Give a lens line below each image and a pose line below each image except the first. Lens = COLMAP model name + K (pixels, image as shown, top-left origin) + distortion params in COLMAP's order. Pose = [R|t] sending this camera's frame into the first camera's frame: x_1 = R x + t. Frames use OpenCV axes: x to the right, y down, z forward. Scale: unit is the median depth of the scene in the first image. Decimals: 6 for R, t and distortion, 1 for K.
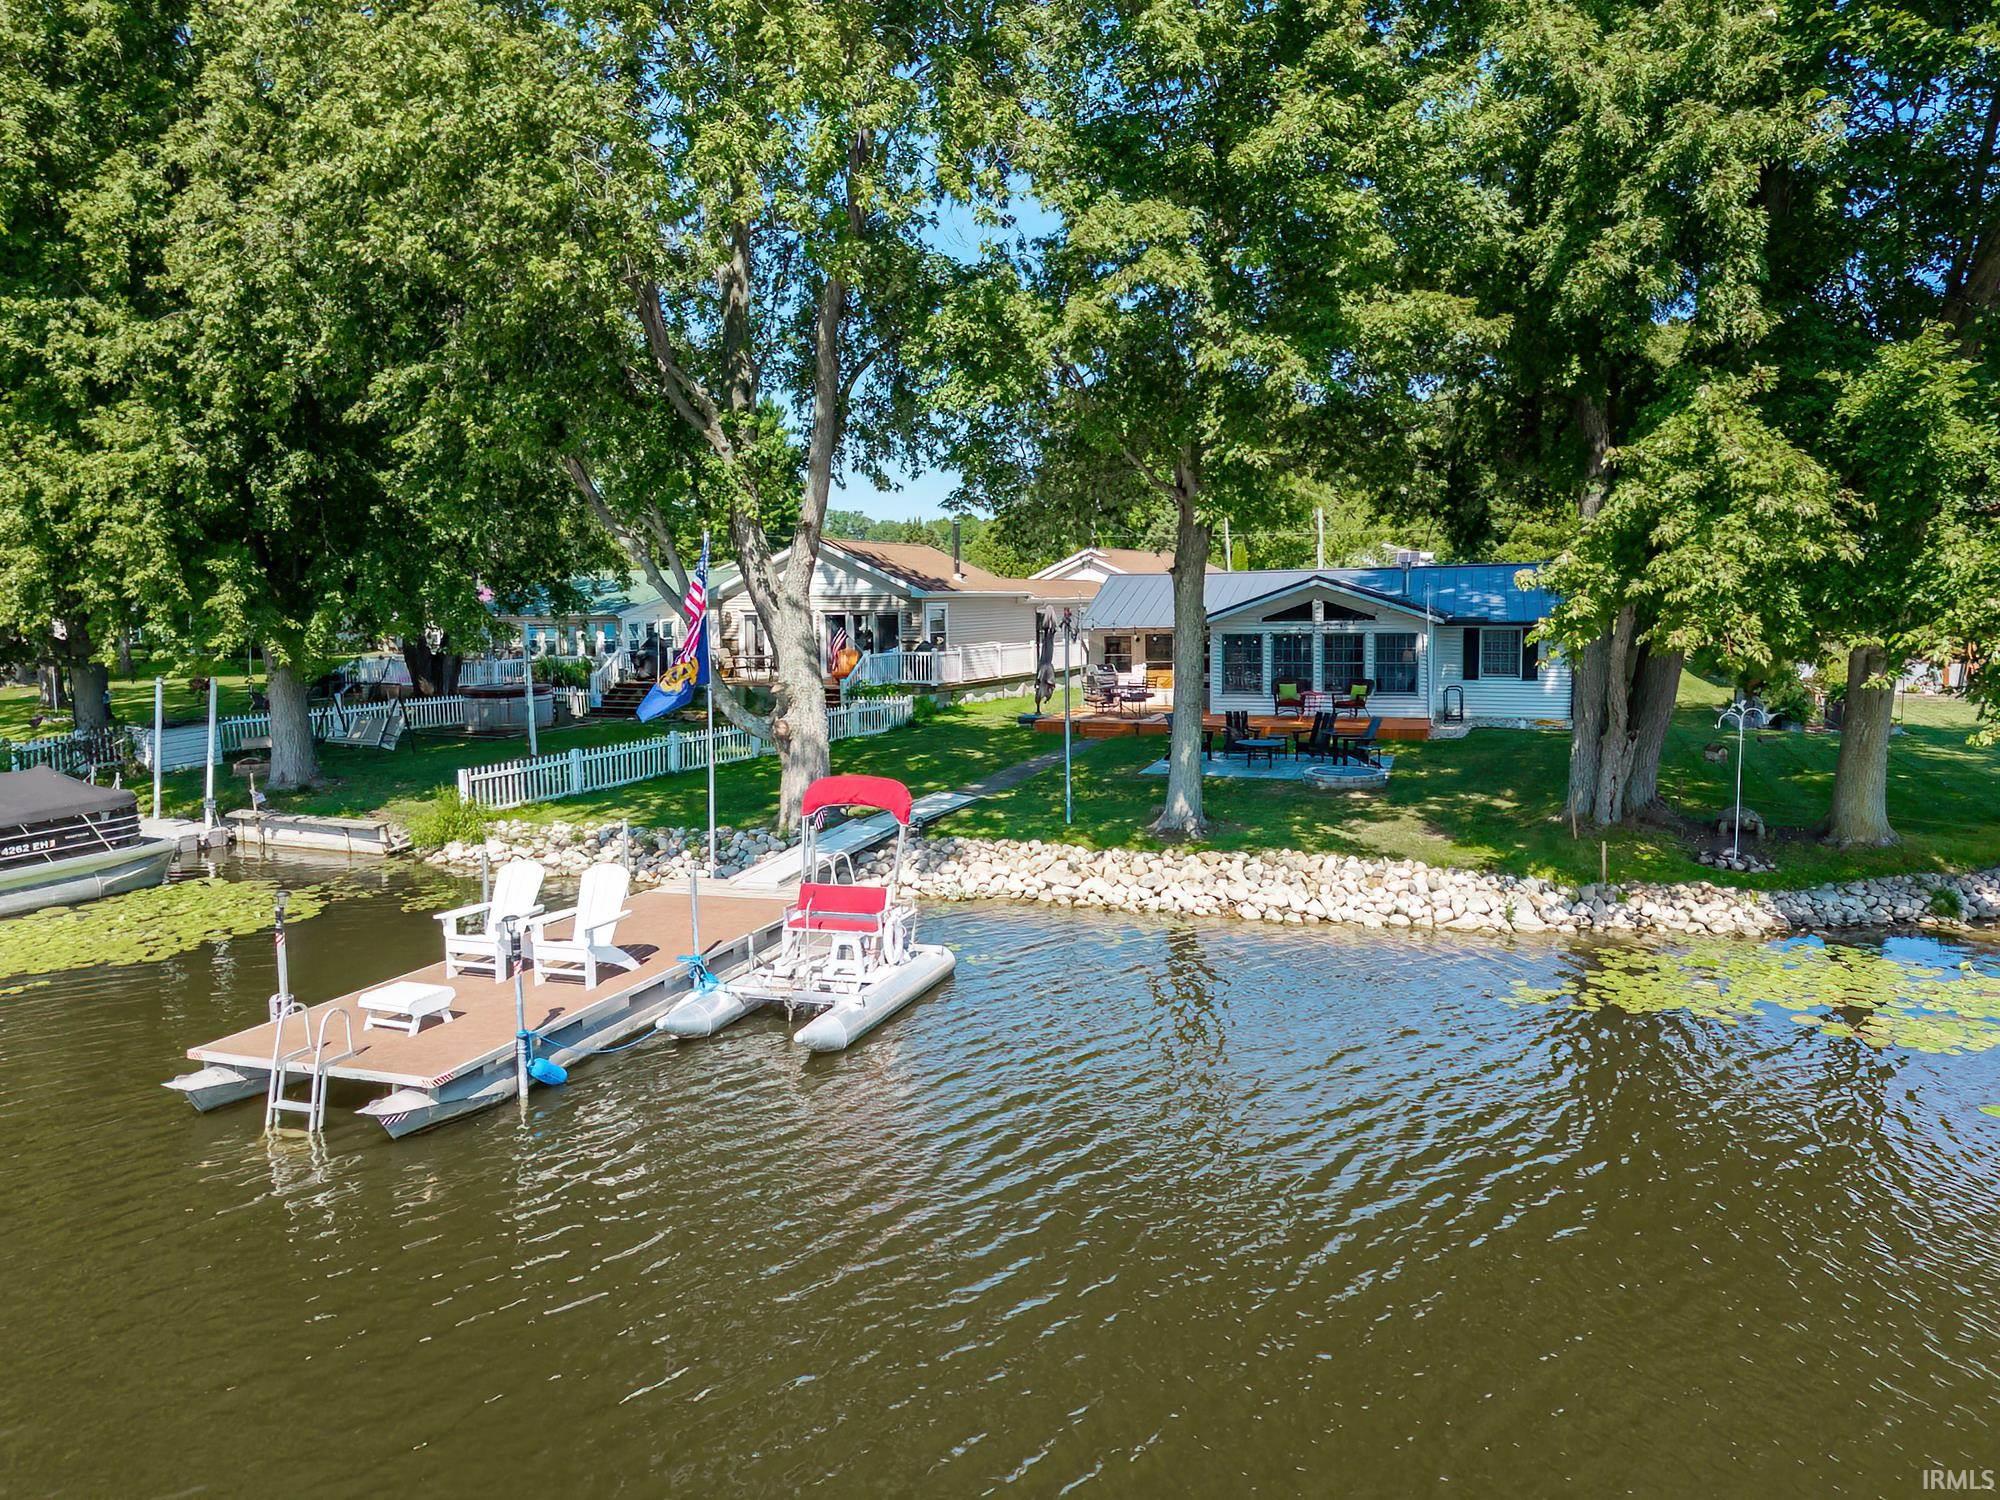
lens RADIAL K [[1348.1, 0, 999.8], [0, 1348.1, 751.3], [0, 0, 1]] dist [0.036681, -0.012329]
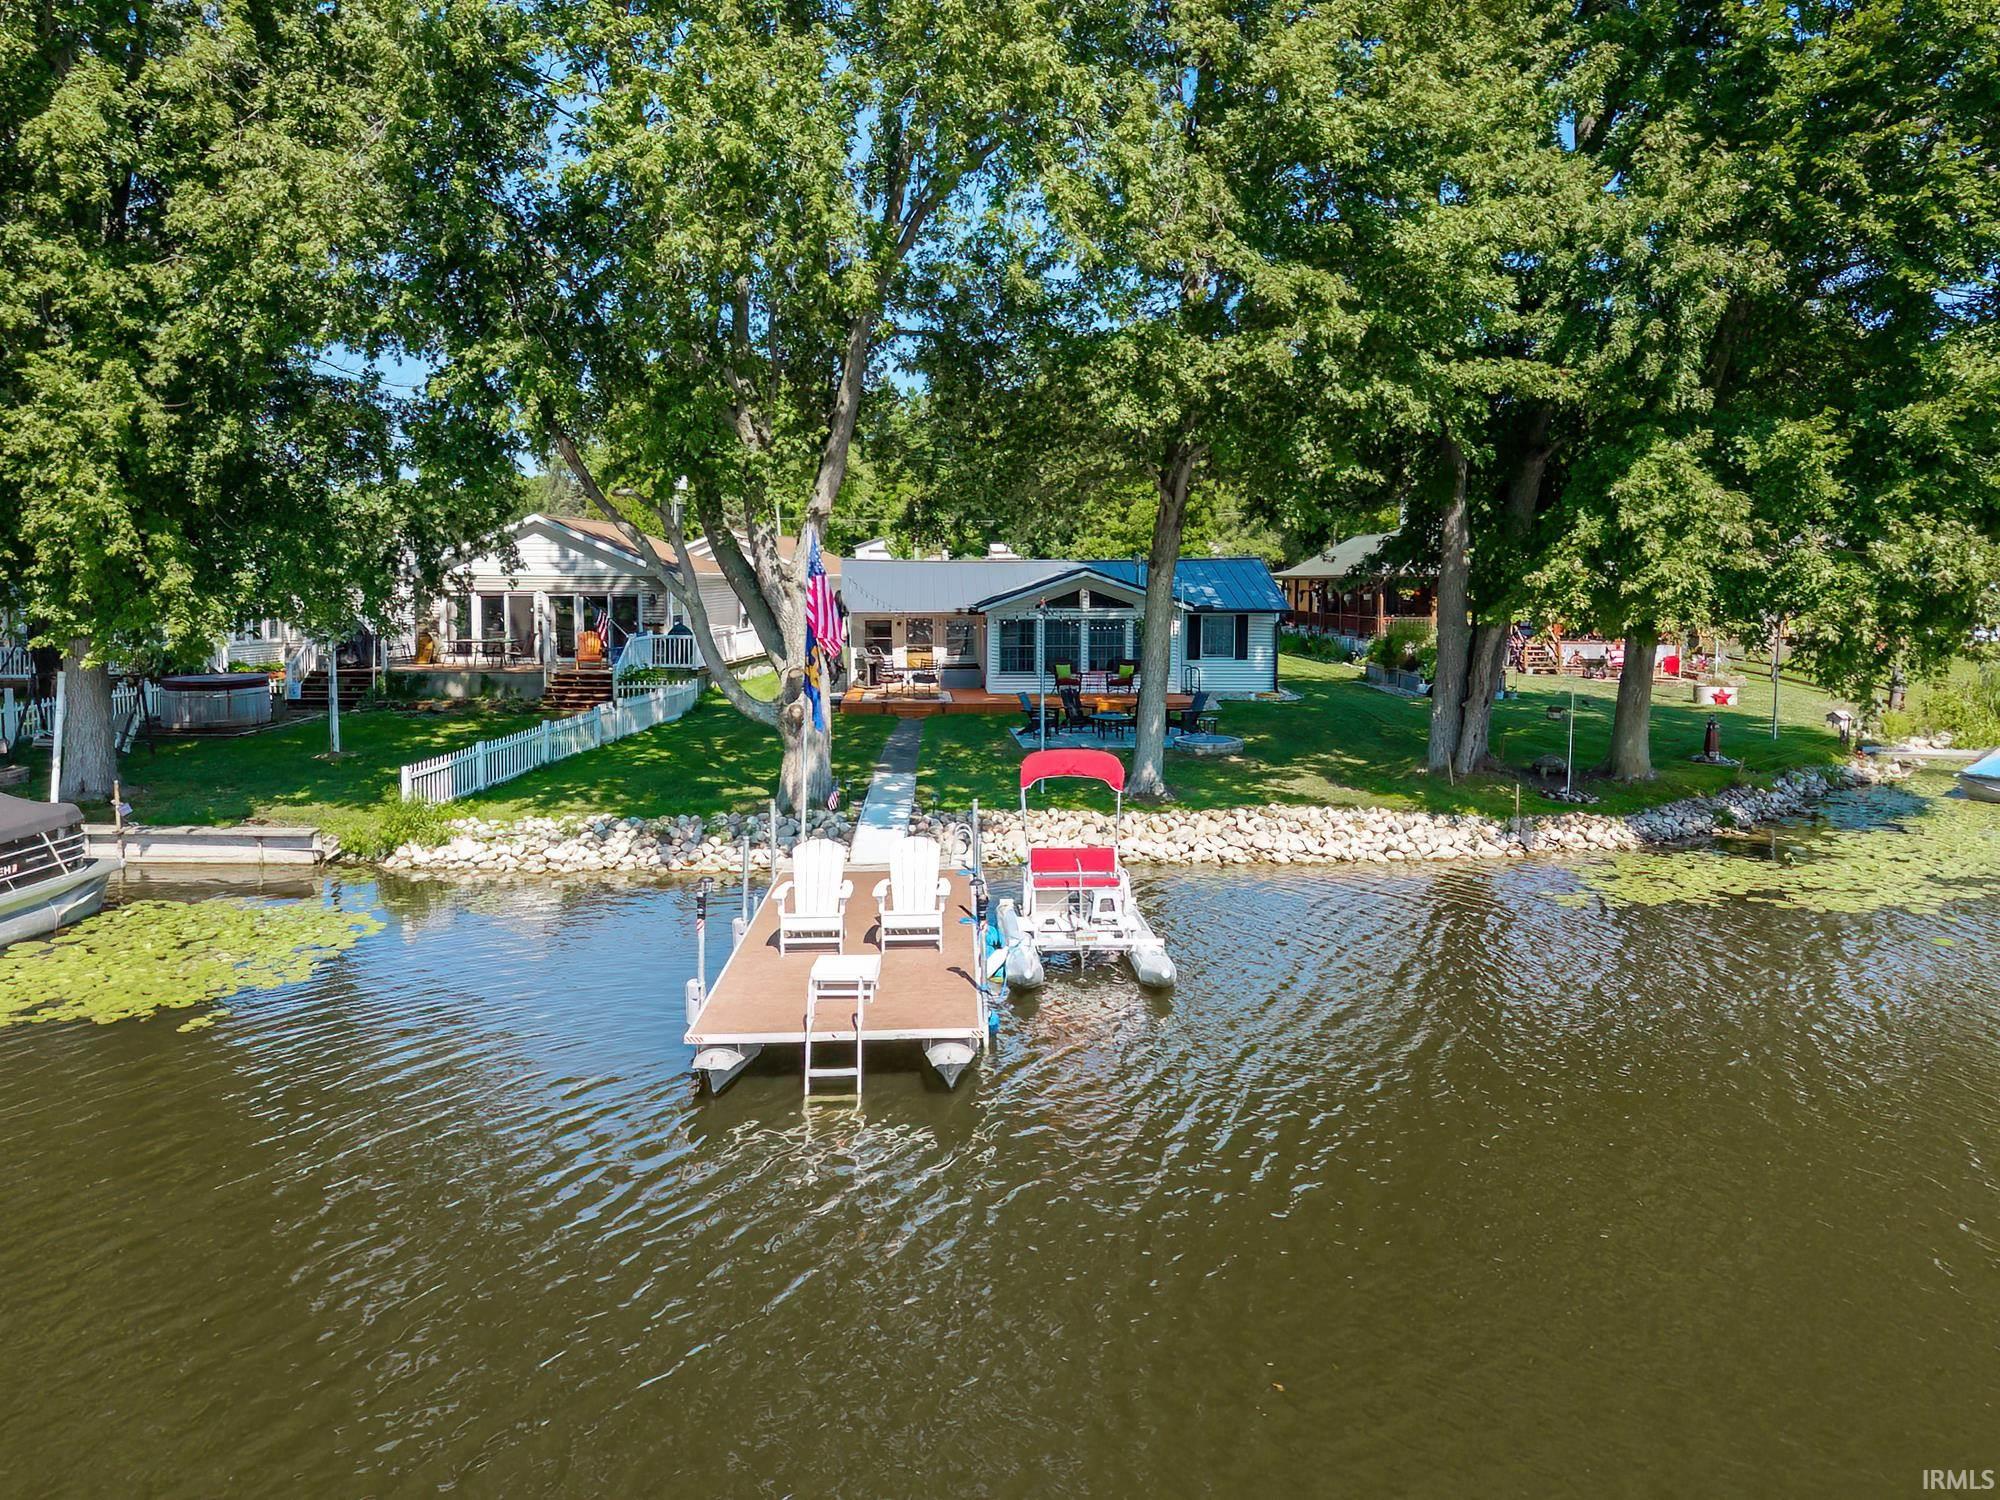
lens RADIAL K [[1348.1, 0, 1031.5], [0, 1348.1, 713.2], [0, 0, 1]] dist [0.036681, -0.012329]
pose [[0.929389, -0.023894, 0.368328, -0.328701], [0.029486, 0.999519, -0.009559, -0.001259], [-0.367923, 0.019744, 0.929647, -0.014422]]
